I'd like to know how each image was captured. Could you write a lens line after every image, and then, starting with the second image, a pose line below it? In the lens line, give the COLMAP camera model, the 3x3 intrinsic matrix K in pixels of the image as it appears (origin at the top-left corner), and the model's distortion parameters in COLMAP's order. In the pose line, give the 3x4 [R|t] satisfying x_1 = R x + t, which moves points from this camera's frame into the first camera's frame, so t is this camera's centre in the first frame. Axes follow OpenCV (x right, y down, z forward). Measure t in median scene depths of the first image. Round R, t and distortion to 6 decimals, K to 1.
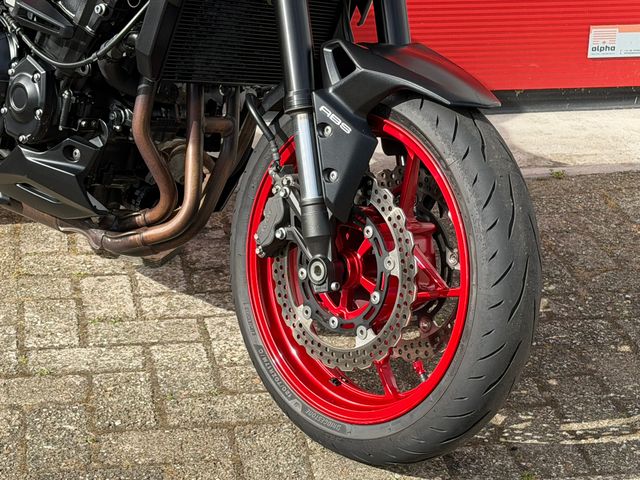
lens RADIAL K [[1586.2, 0, 319.6], [0, 1586.2, 254.1], [0, 0, 1]] dist [0.101342, 0.544680]
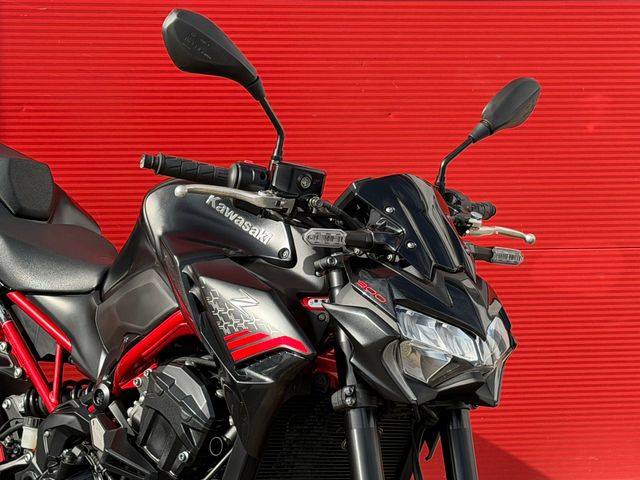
lens RADIAL K [[1586.2, 0, 319.6], [0, 1586.2, 254.1], [0, 0, 1]] dist [0.101342, 0.544680]
pose [[0.999567, -0.003743, -0.029195, -0.016388], [-0.001877, 0.981754, -0.190148, -0.085515], [0.029374, 0.190120, 0.981321, -0.057547]]
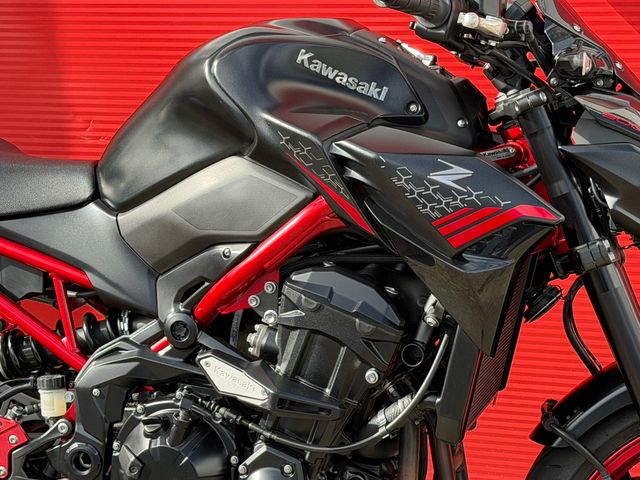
lens RADIAL K [[1586.2, 0, 319.6], [0, 1586.2, 254.1], [0, 0, 1]] dist [0.101342, 0.544680]
pose [[0.889131, -0.214143, 0.404462, -0.495355], [0.239689, 0.970764, -0.012938, -0.214281], [-0.389866, 0.108448, 0.914463, 0.224930]]
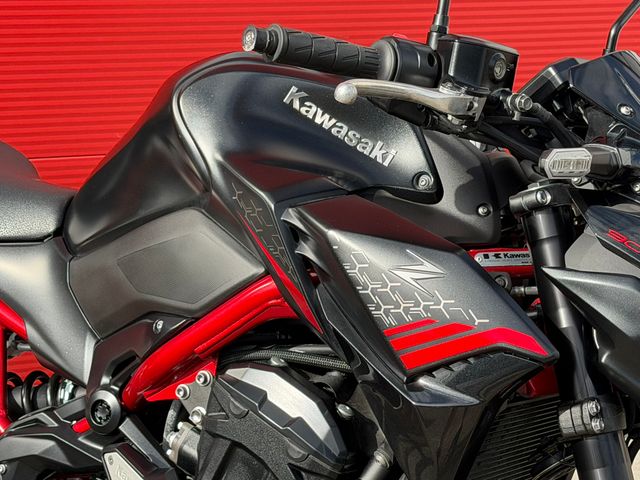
lens RADIAL K [[1586.2, 0, 319.6], [0, 1586.2, 254.1], [0, 0, 1]] dist [0.101342, 0.544680]
pose [[0.978549, -0.047496, 0.200462, -0.254691], [0.066616, 0.993736, -0.089733, -0.202604], [-0.194944, 0.101162, 0.975583, 0.351351]]
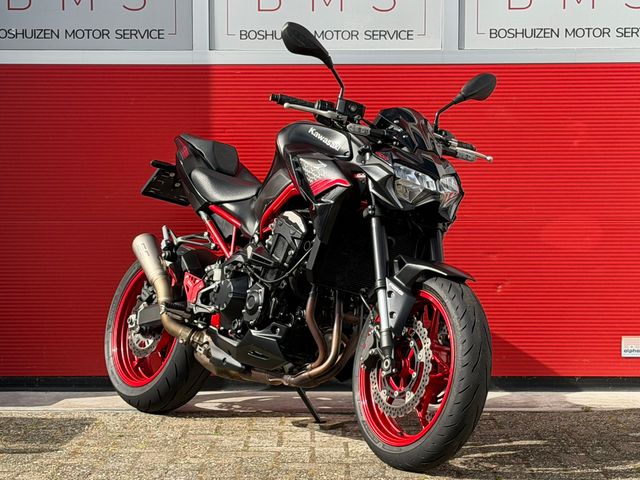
lens RADIAL K [[1586.2, 0, 319.6], [0, 1586.2, 254.1], [0, 0, 1]] dist [0.101342, 0.544680]
pose [[0.983334, -0.015595, -0.181139, 0.265951], [-0.047222, 0.940213, -0.337297, 0.531097], [0.175569, 0.340229, 0.923807, -0.867000]]
